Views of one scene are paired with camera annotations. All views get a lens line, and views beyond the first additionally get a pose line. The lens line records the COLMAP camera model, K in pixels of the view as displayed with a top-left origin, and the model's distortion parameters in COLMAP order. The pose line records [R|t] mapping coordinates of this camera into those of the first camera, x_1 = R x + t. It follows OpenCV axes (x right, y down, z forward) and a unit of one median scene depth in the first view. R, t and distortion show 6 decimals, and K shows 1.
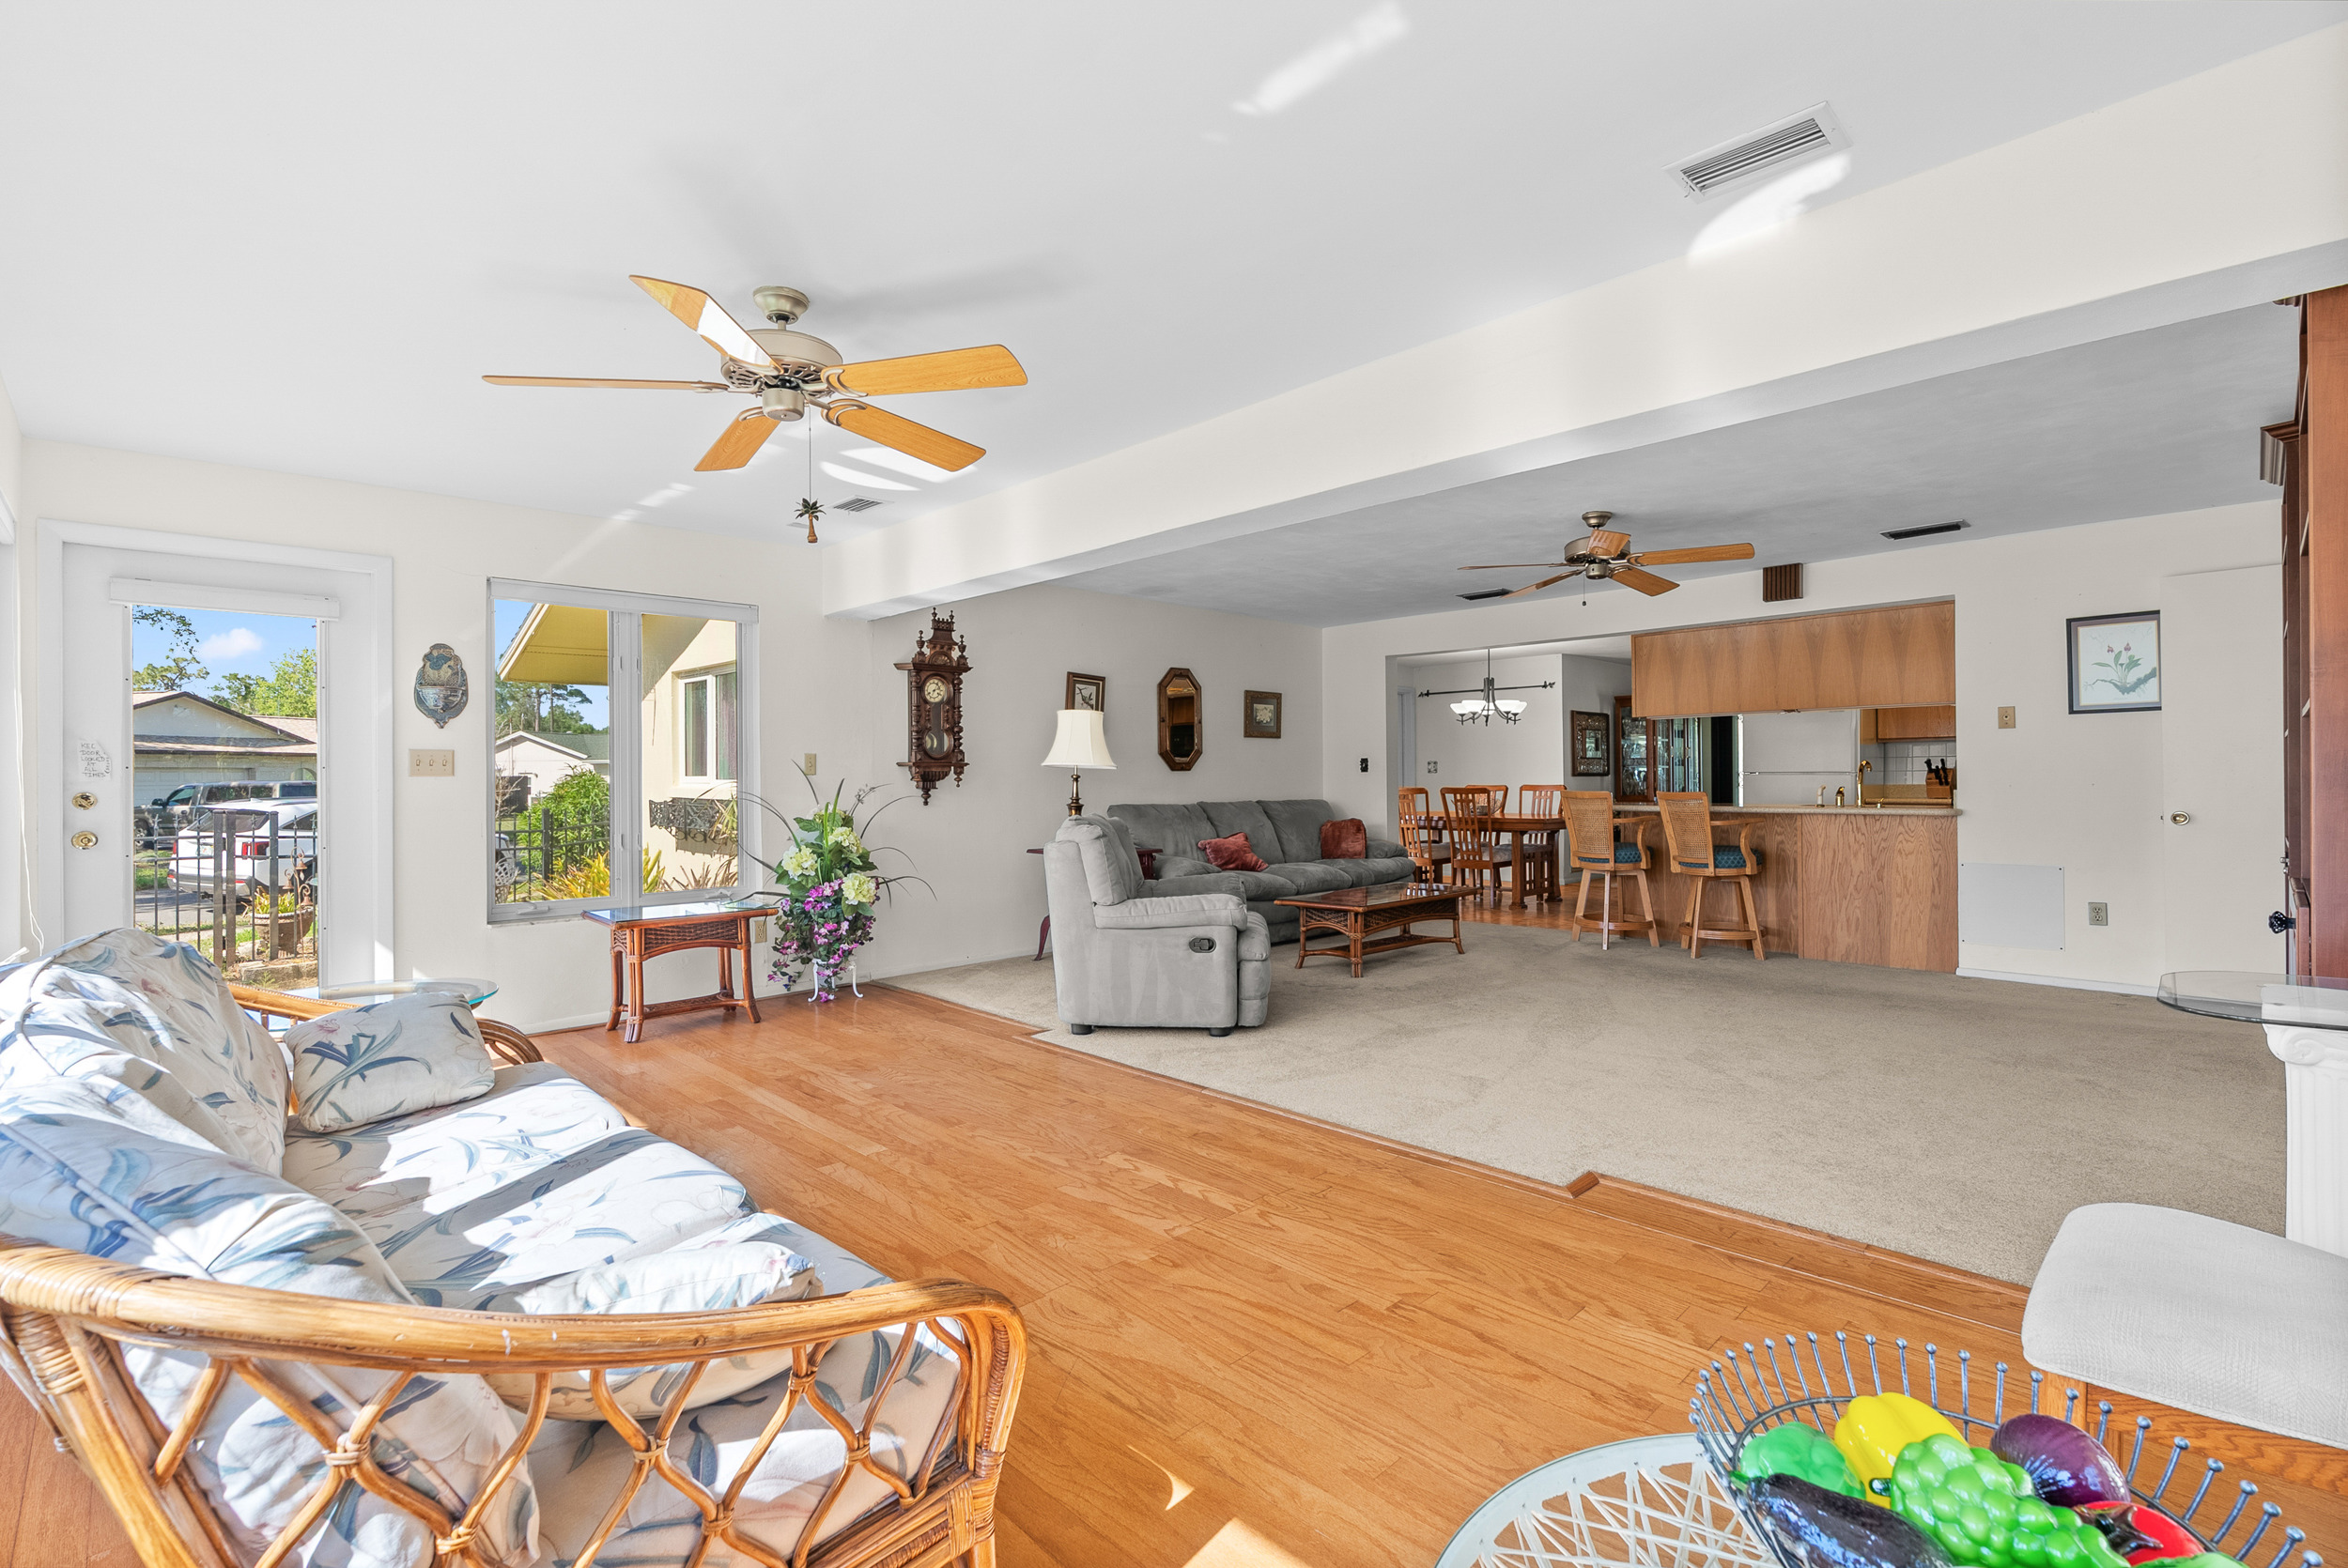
lens RADIAL K [[1069.5, 0, 1175.1], [0, 1069.5, 771.6], [0, 0, 1]] dist [-0.007897, 0.003404]
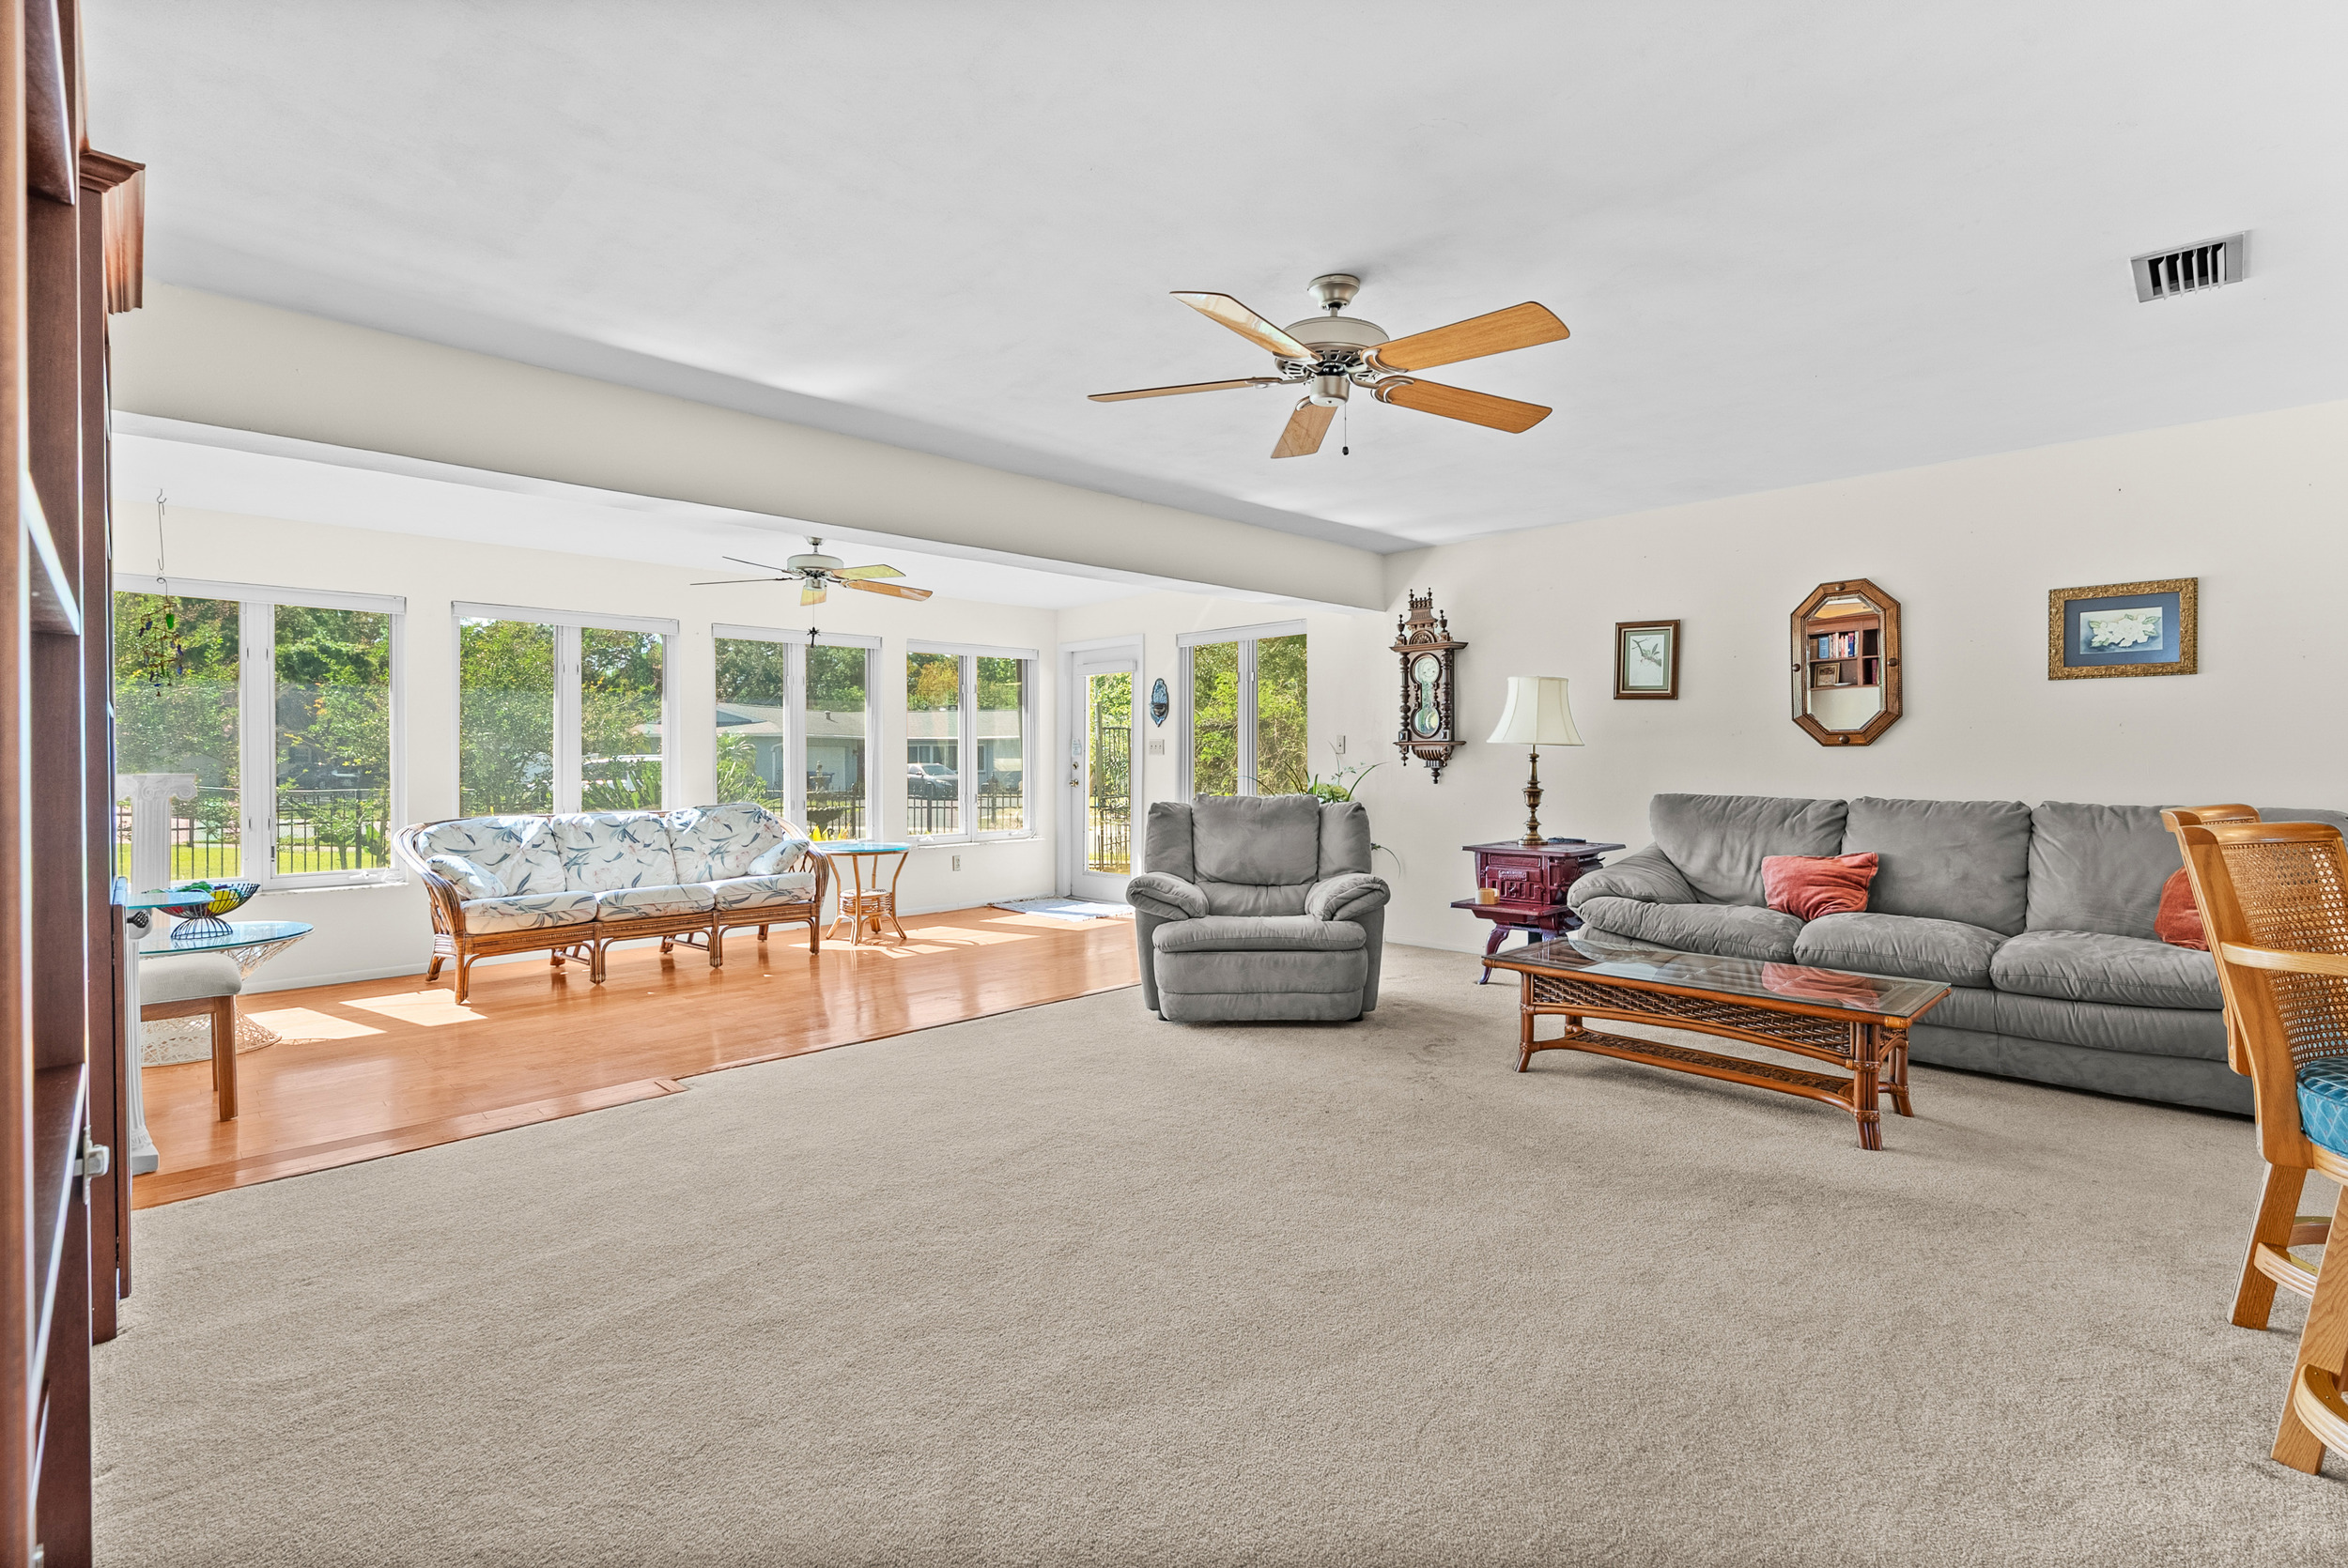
lens RADIAL K [[1069.5, 0, 1175.6], [0, 1069.5, 760.9], [0, 0, 1]] dist [-0.007897, 0.003404]
pose [[0.002524, 0.010969, -0.999937, 1.051356], [0.010571, 0.999884, 0.010995, -0.004845], [0.999941, -0.010598, 0.002407, 1.020355]]
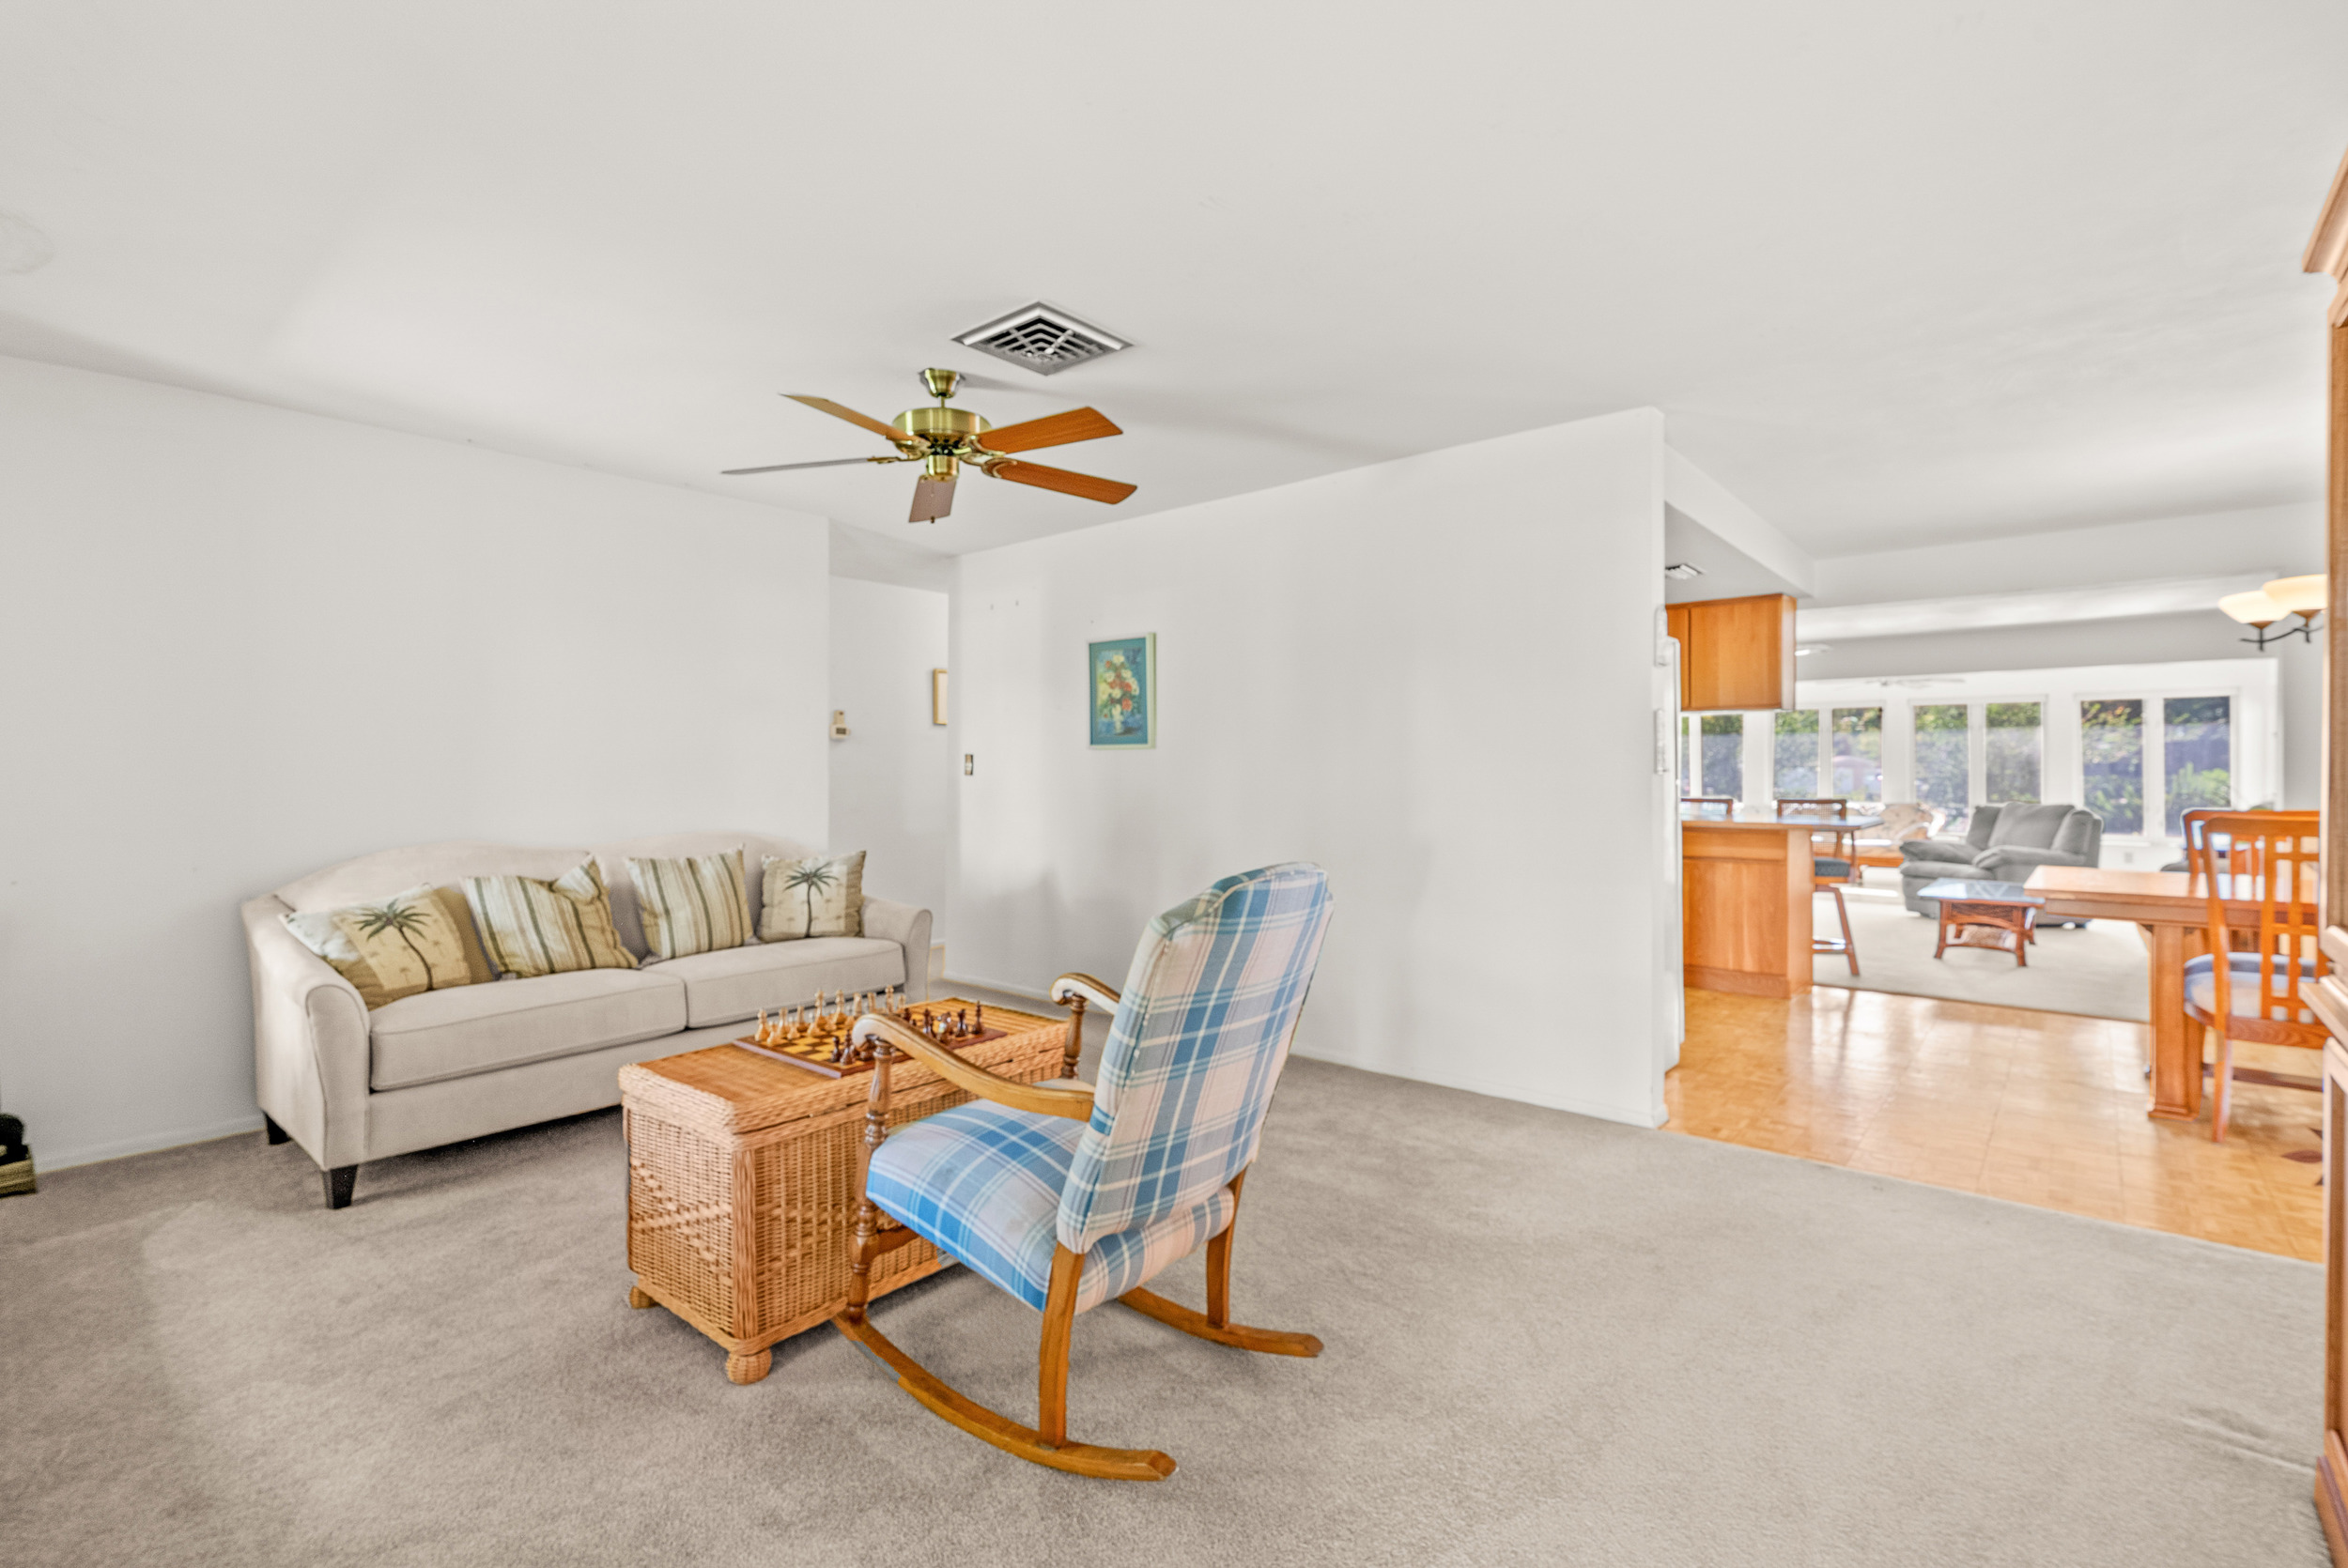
lens RADIAL K [[1069.5, 0, 1166.7], [0, 1069.5, 772.5], [0, 0, 1]] dist [-0.007897, 0.003404]
pose [[-0.996804, 0.007323, -0.079548, 1.529976], [0.008028, 0.999931, -0.008548, -0.000818], [0.079480, -0.009160, -0.996794, 2.791870]]
